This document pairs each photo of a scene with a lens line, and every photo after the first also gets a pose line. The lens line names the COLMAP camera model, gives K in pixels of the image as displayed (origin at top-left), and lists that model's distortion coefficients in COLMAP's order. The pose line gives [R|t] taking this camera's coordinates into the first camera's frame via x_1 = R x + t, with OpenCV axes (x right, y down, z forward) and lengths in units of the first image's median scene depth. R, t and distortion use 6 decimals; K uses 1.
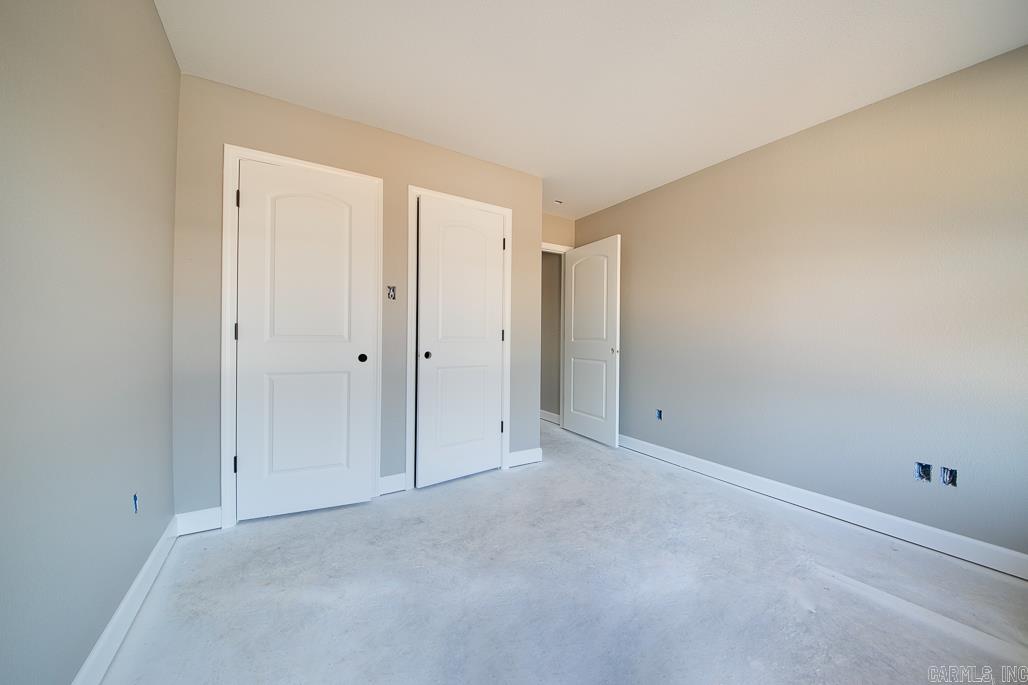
lens RADIAL K [[359.4, 0, 511.6], [0, 359.4, 338.7], [0, 0, 1]] dist [0.010946, -0.013021]
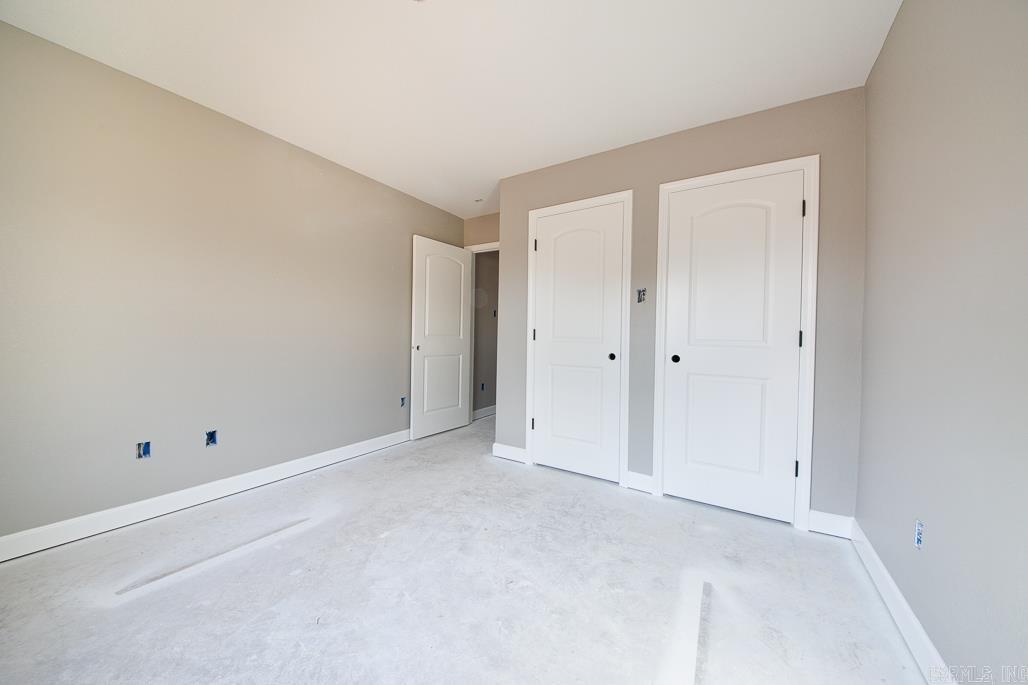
lens RADIAL K [[358.1, 0, 541.7], [0, 358.1, 339.7], [0, 0, 1]] dist [-0.000134, -0.000008]
pose [[0.474226, 0.006992, -0.880375, 0.437750], [-0.017499, 0.999846, -0.001486, 0.002671], [0.880229, 0.016110, 0.474275, 0.269215]]
